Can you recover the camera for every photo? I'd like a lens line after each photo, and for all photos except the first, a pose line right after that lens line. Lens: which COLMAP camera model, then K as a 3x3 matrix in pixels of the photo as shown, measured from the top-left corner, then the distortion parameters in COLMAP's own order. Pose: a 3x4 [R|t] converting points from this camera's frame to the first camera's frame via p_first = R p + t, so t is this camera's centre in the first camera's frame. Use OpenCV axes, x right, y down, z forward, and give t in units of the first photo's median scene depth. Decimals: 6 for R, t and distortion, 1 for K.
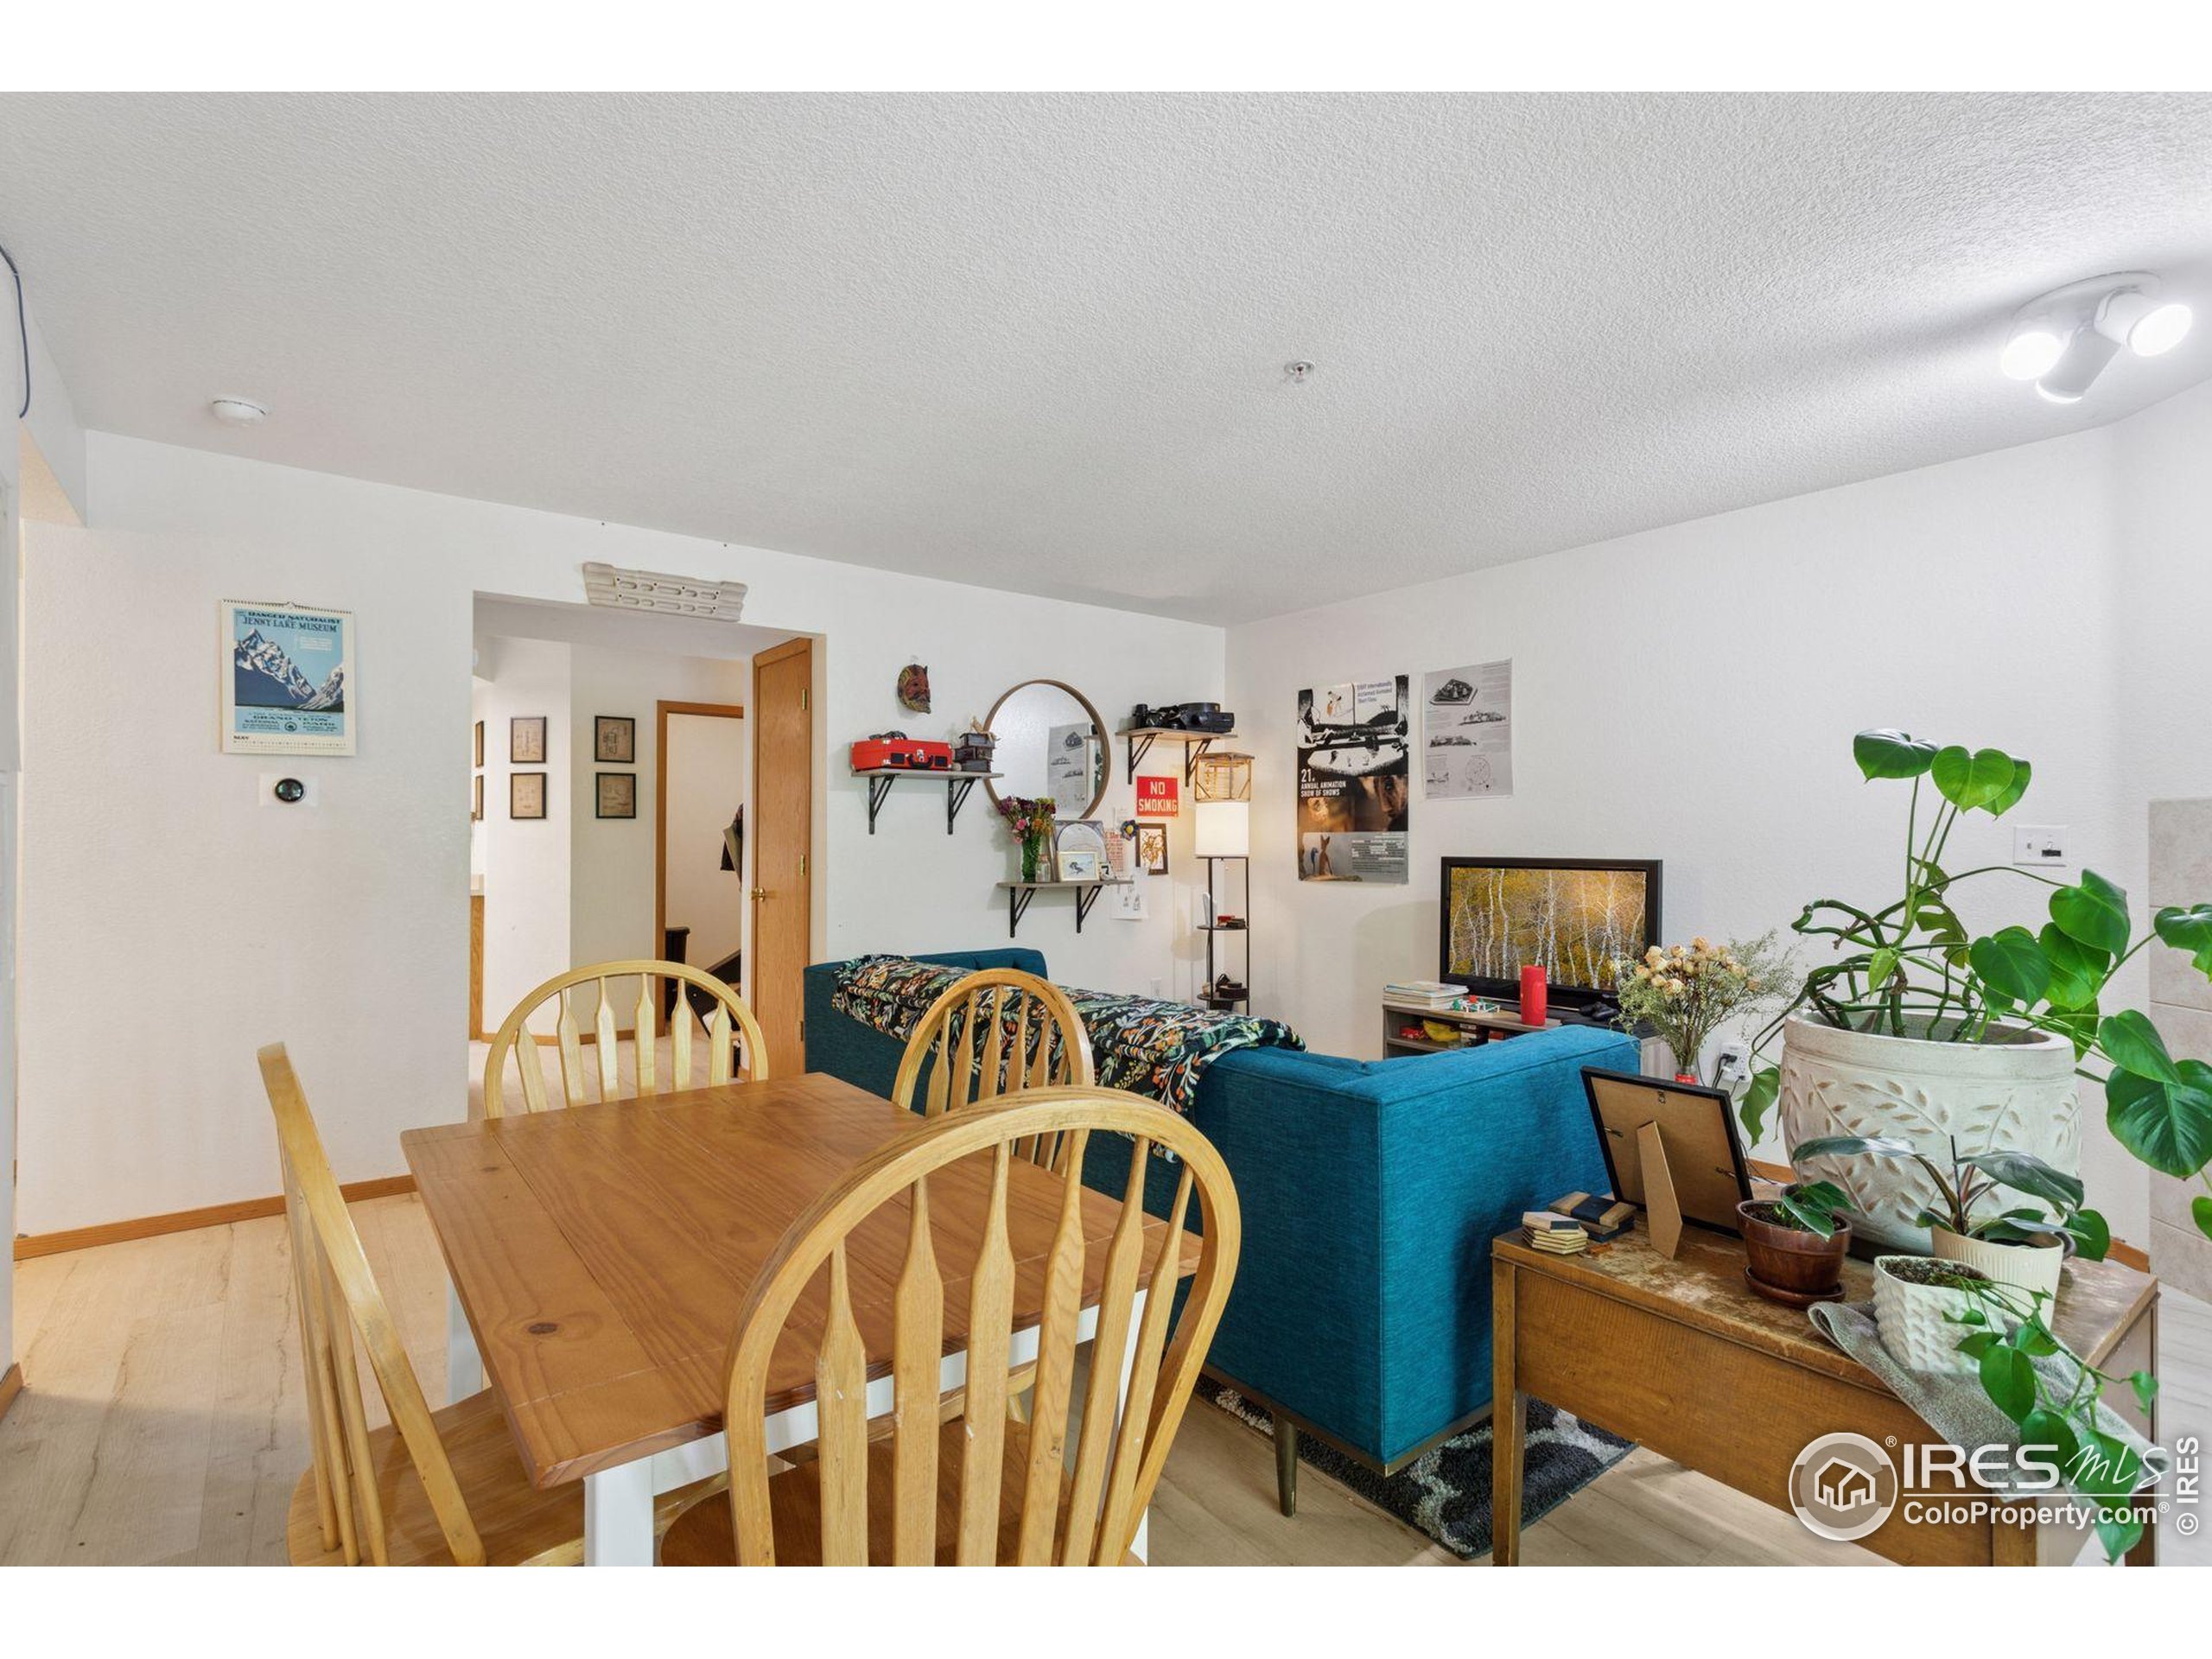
lens RADIAL K [[1072.3, 0, 1106.8], [0, 1072.3, 835.0], [0, 0, 1]] dist [0.000428, -0.000263]
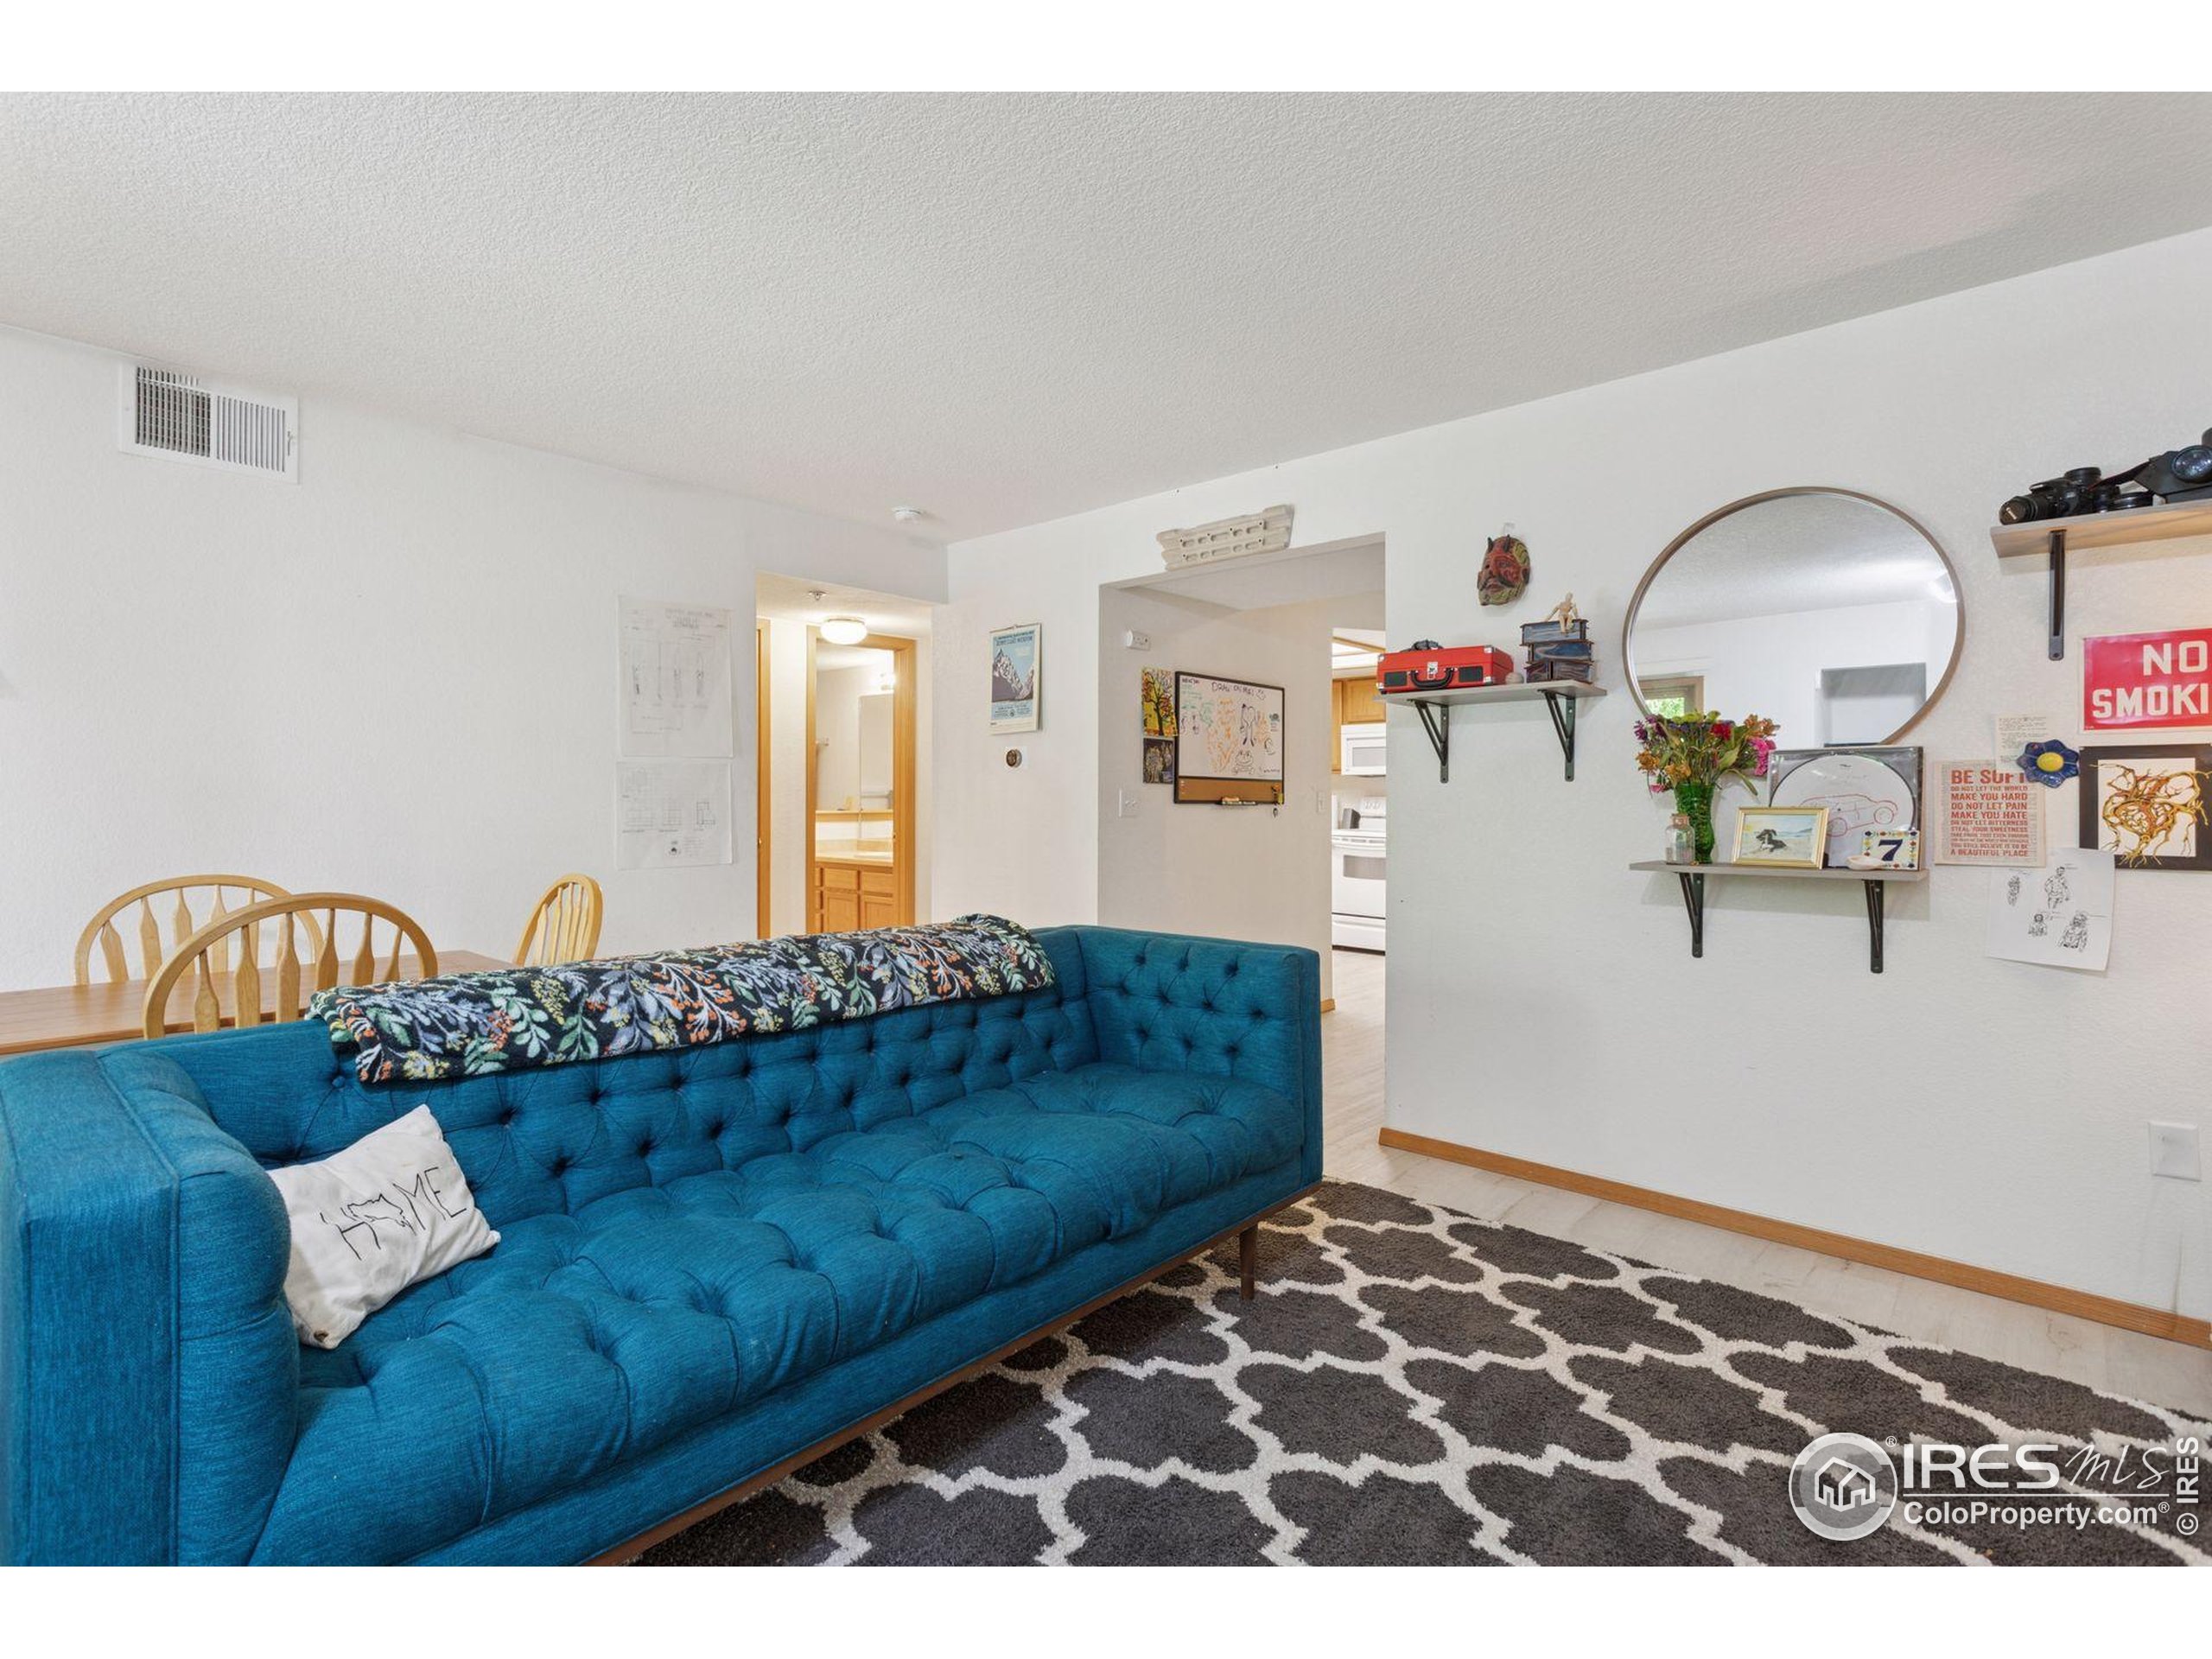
lens RADIAL K [[1072.3, 0, 1108.0], [0, 1072.3, 813.2], [0, 0, 1]] dist [0.000428, -0.000263]
pose [[0.166873, 0.007659, -0.985949, 0.457360], [0.001980, 0.999965, 0.008103, 0.013481], [0.985976, -0.003304, 0.166852, 0.624820]]
